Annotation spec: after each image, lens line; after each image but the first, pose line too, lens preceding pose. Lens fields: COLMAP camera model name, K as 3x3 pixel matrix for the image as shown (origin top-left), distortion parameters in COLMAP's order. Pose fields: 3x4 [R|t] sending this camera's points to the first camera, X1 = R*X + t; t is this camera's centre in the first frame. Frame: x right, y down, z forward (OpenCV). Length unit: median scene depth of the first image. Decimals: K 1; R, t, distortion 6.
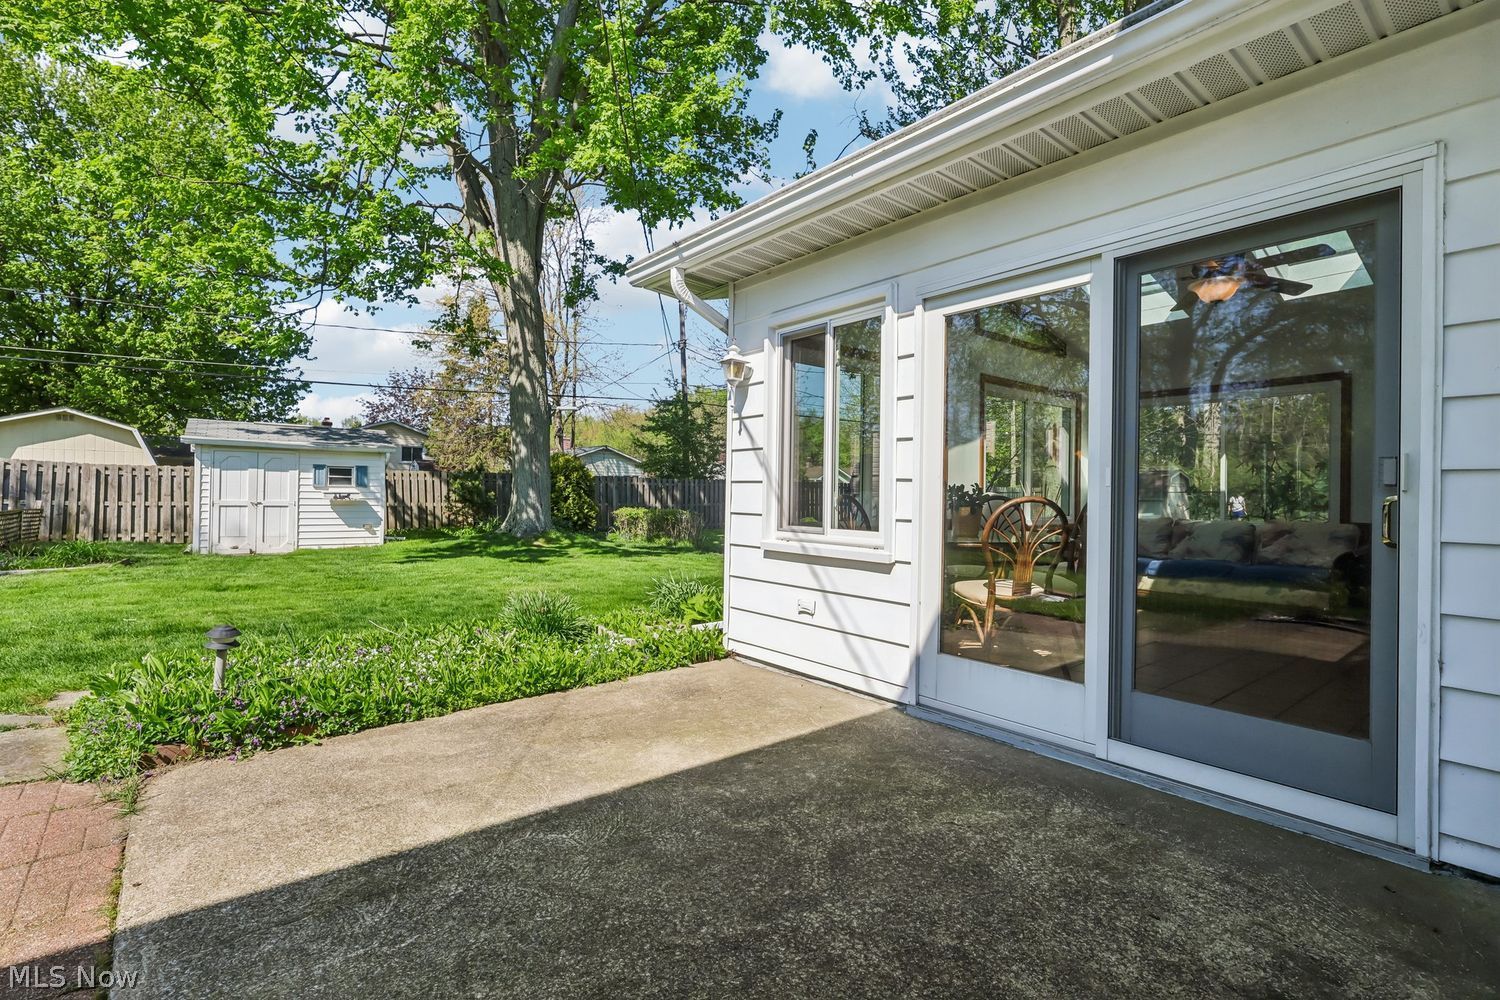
lens RADIAL K [[721.4, 0, 758.8], [0, 721.4, 501.0], [0, 0, 1]] dist [-0.006992, 0.001779]
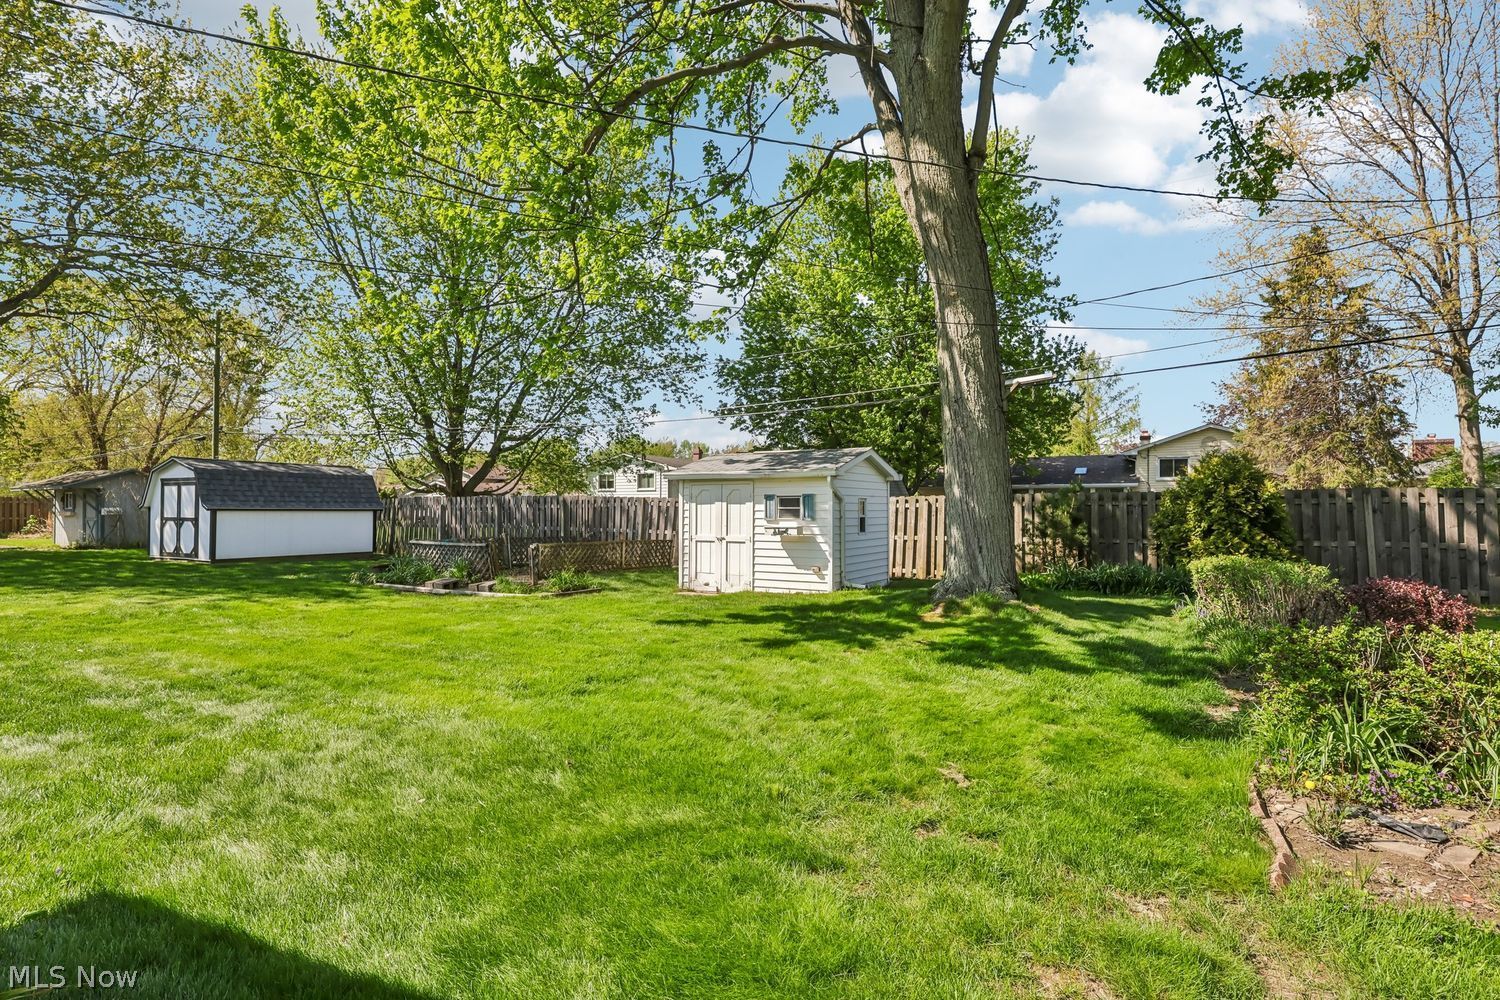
lens RADIAL K [[780.1, 0, 758.6], [0, 780.1, 505.0], [0, 0, 1]] dist [-0.000121, 0.000175]
pose [[0.375657, -0.018683, -0.926570, 0.246481], [-0.002015, 0.999778, -0.020976, -0.017653], [0.926756, 0.009747, 0.375536, 0.603715]]
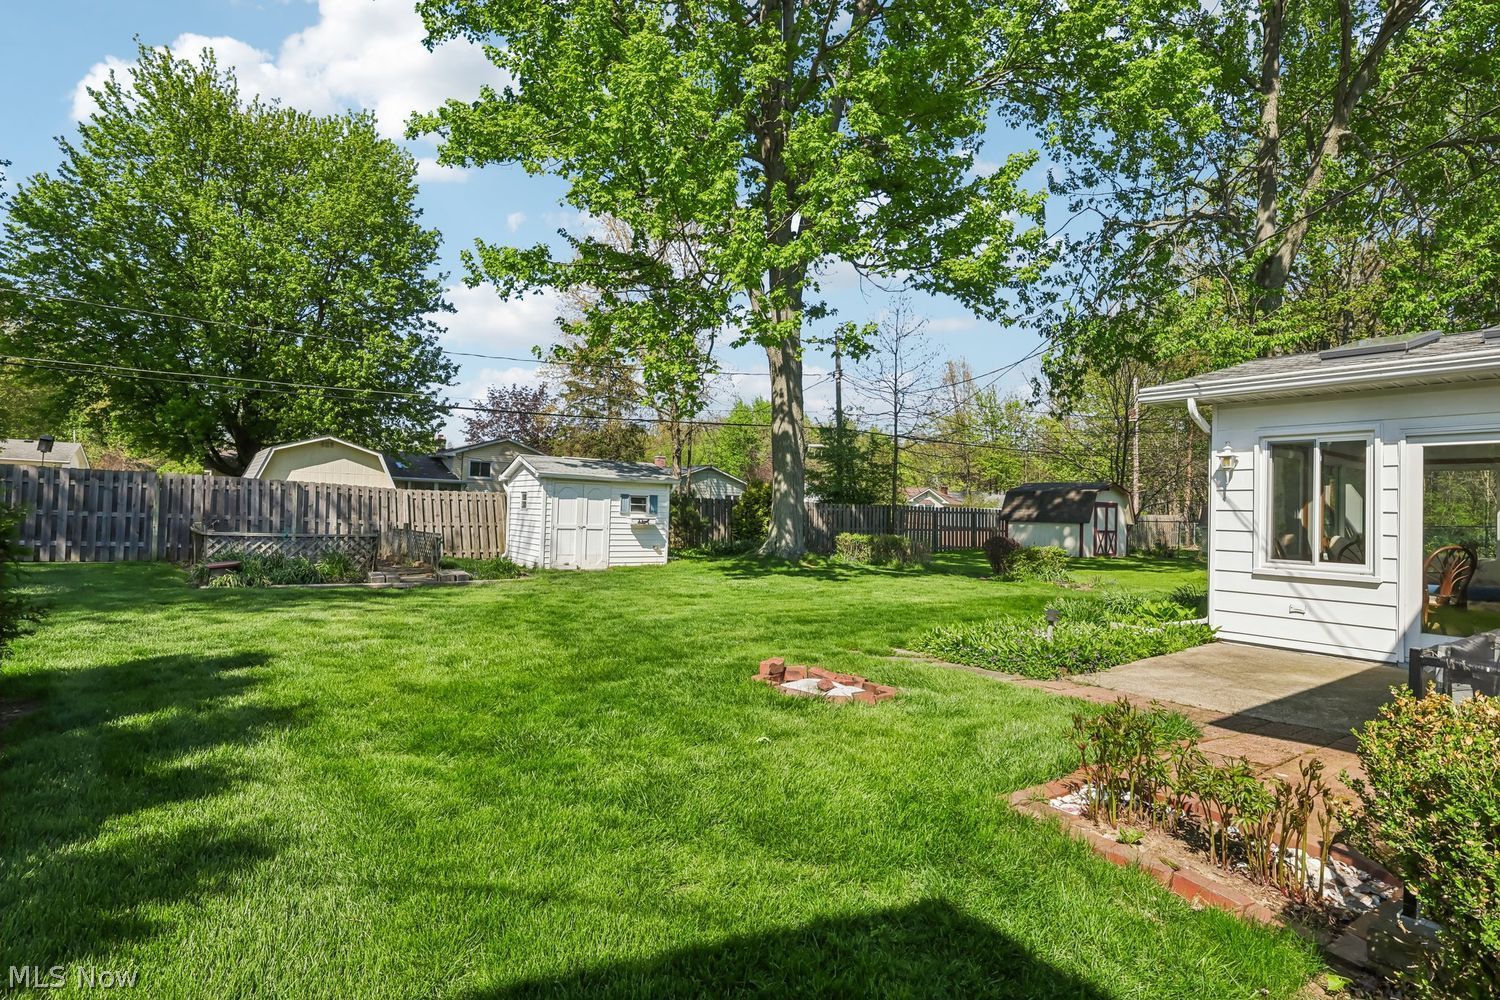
lens RADIAL K [[780.1, 0, 756.6], [0, 780.1, 502.4], [0, 0, 1]] dist [-0.000121, 0.000175]
pose [[0.998789, 0.013195, -0.047406, -0.319357], [-0.014235, 0.999664, -0.021679, -0.012131], [0.047104, 0.022328, 0.998640, -0.250796]]
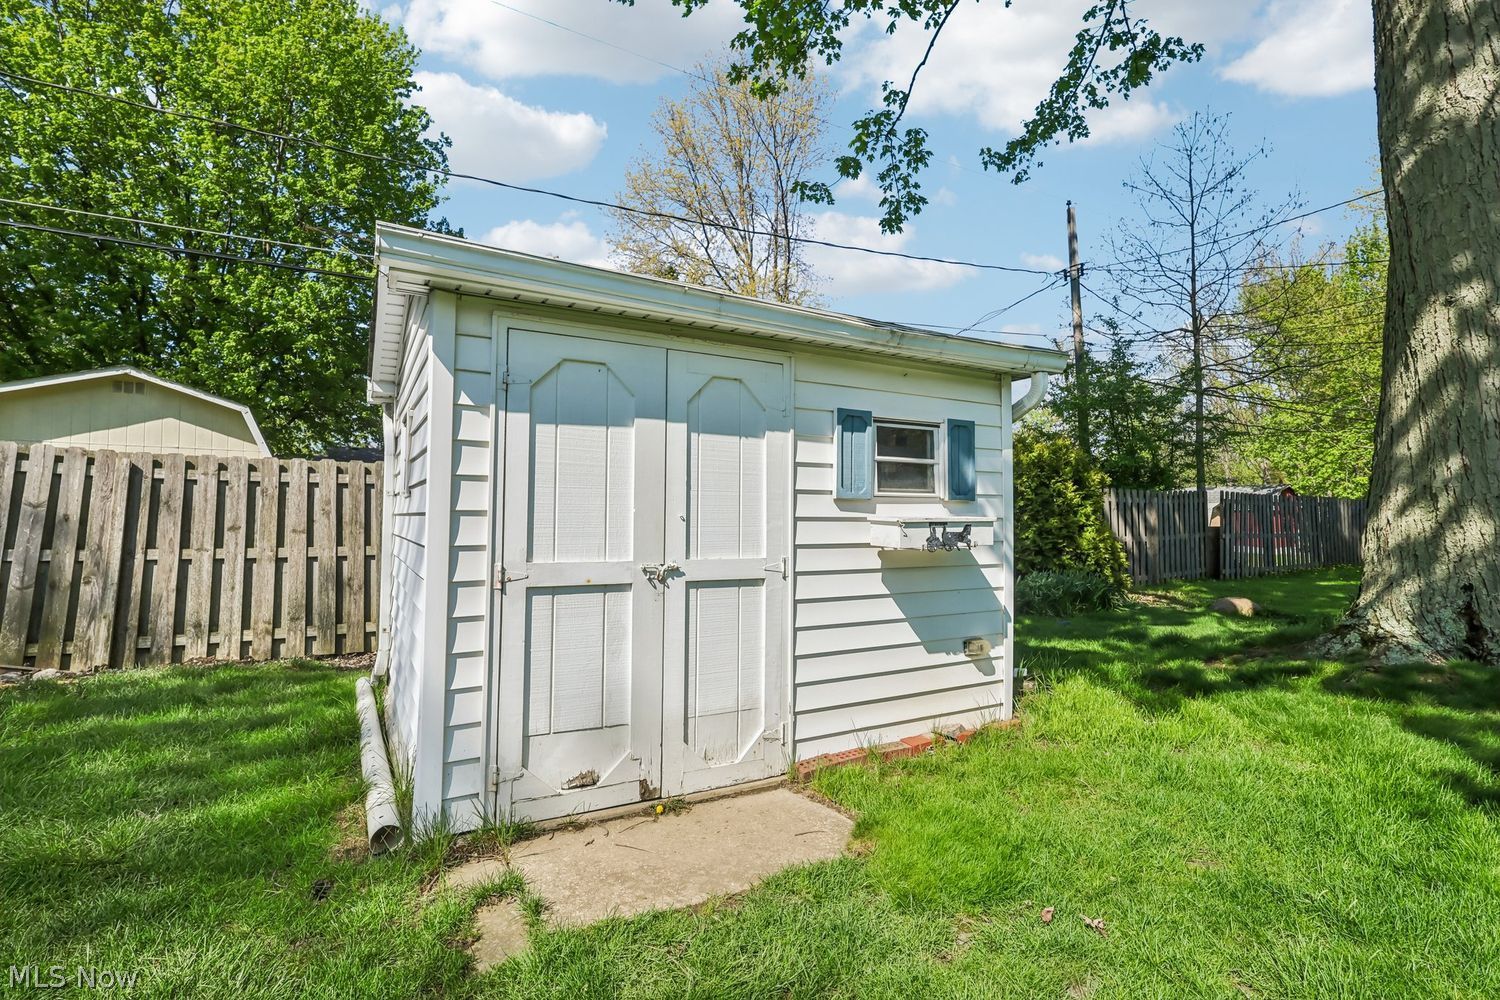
lens RADIAL K [[721.4, 0, 746.9], [0, 721.4, 488.6], [0, 0, 1]] dist [-0.006992, 0.001779]
pose [[0.991670, -0.015279, -0.127898, -0.586909], [0.008842, 0.998672, -0.050749, -0.010218], [0.128503, 0.049195, 0.990488, 0.709933]]
